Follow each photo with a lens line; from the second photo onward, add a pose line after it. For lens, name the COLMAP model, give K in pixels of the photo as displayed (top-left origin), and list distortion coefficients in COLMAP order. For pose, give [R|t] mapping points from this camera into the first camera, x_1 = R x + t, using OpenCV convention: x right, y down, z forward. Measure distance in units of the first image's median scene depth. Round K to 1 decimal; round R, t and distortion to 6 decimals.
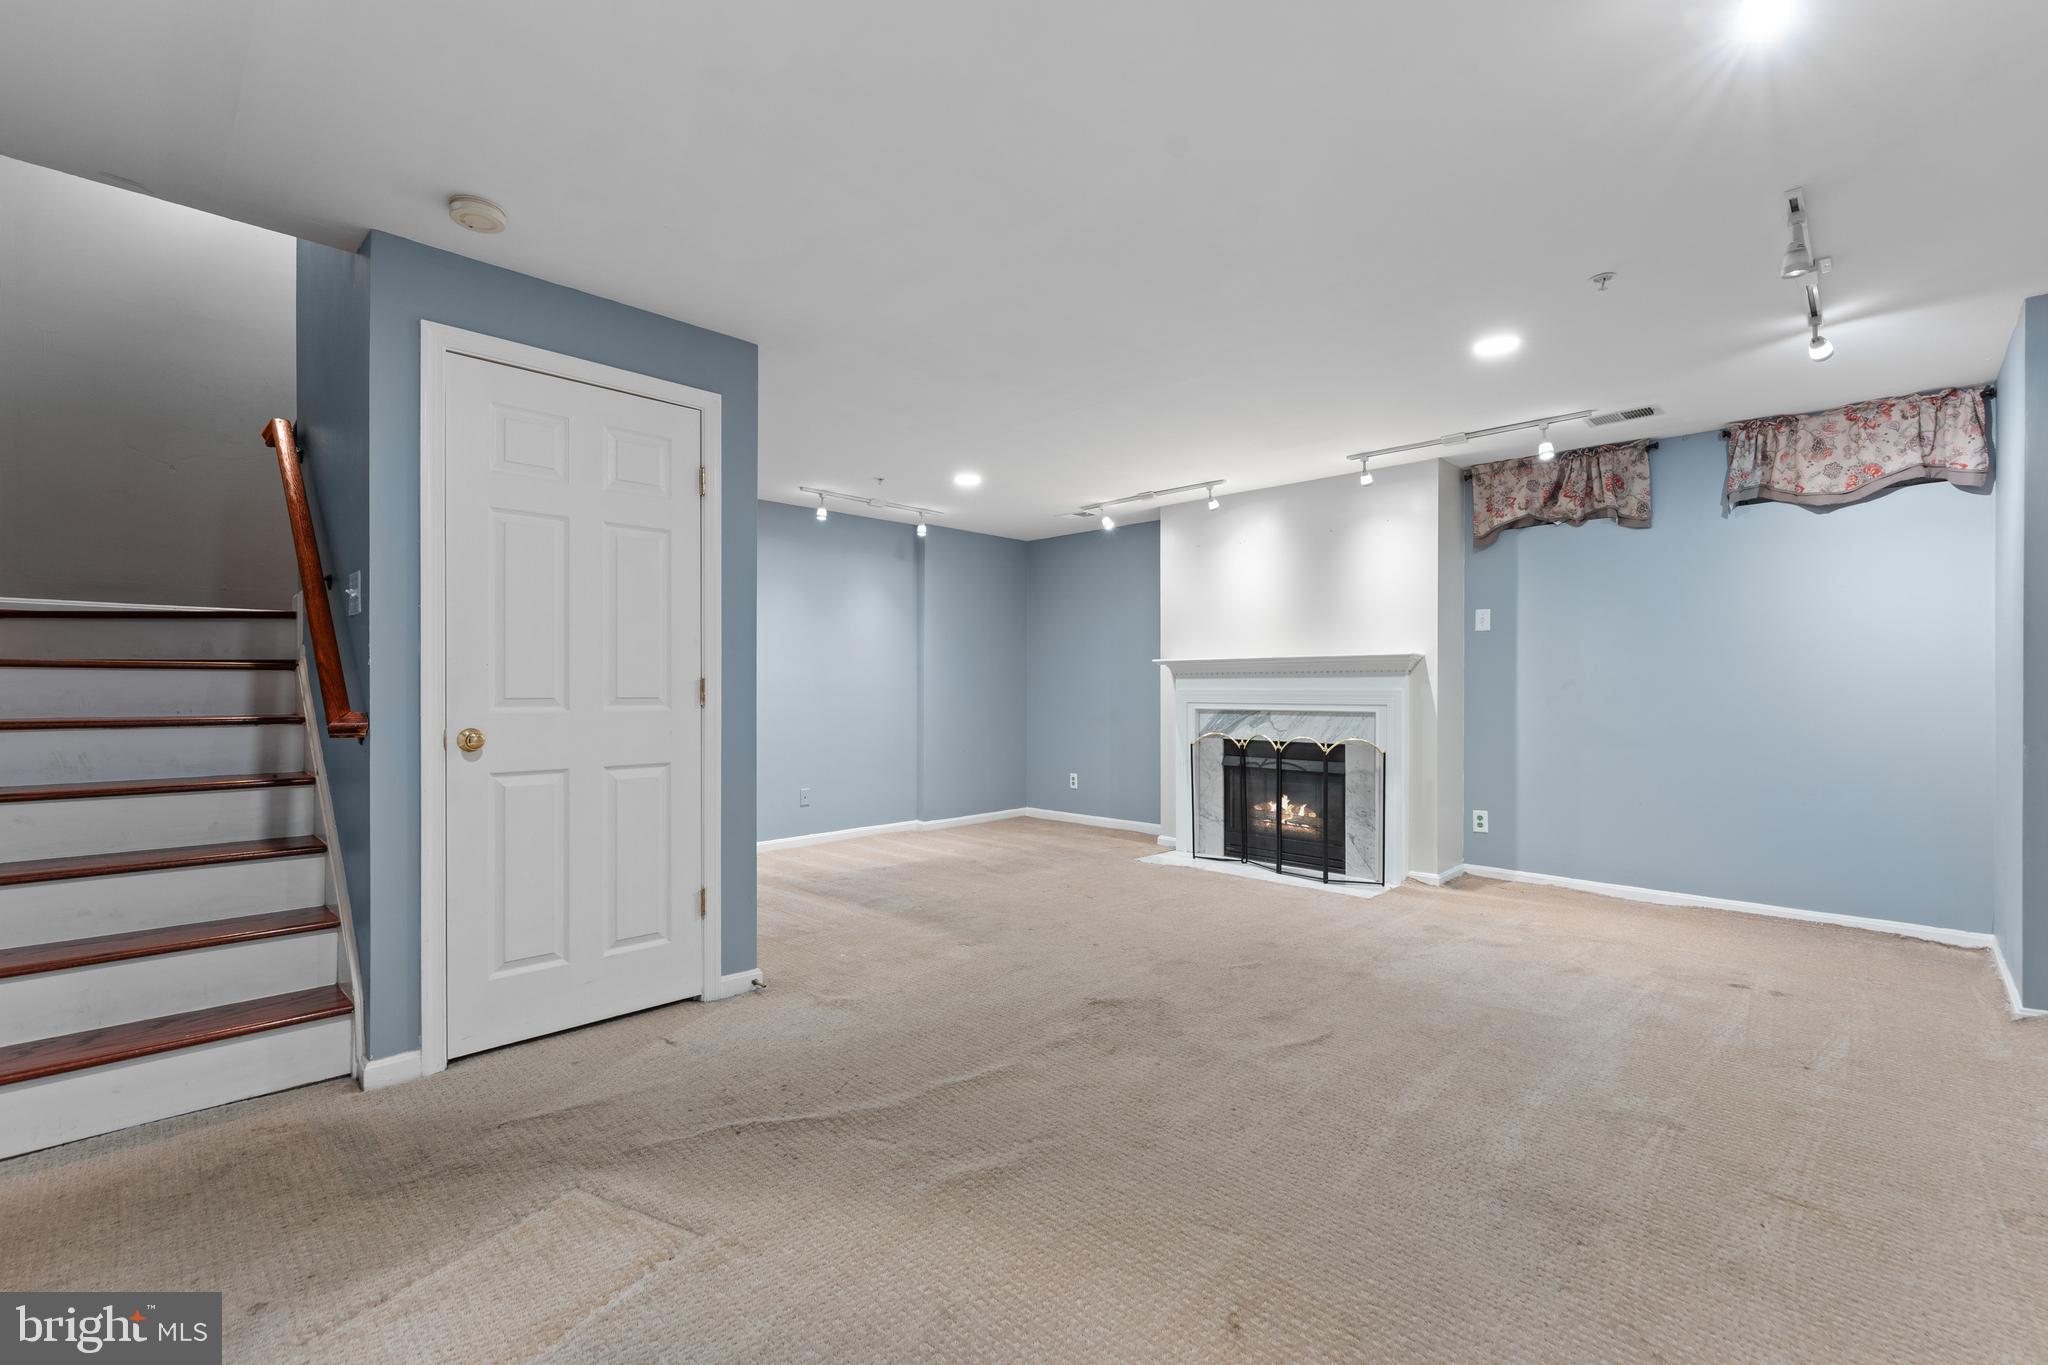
lens RADIAL K [[885.4, 0, 1022.5], [0, 885.4, 678.1], [0, 0, 1]] dist [0.002550, -0.000944]
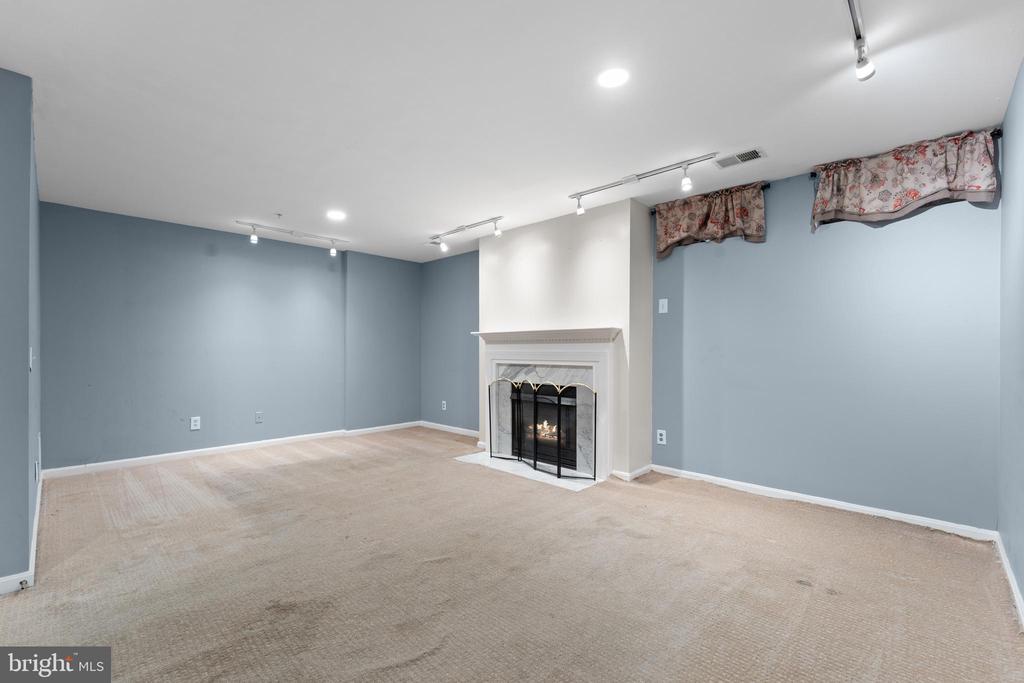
lens RADIAL K [[442.7, 0, 504.2], [0, 442.7, 346.9], [0, 0, 1]] dist [0.002550, -0.000944]
pose [[0.999970, 0.002209, 0.007395, 0.289868], [-0.002232, 0.999993, 0.003024, 0.004091], [-0.007389, -0.003040, 0.999968, 0.284871]]
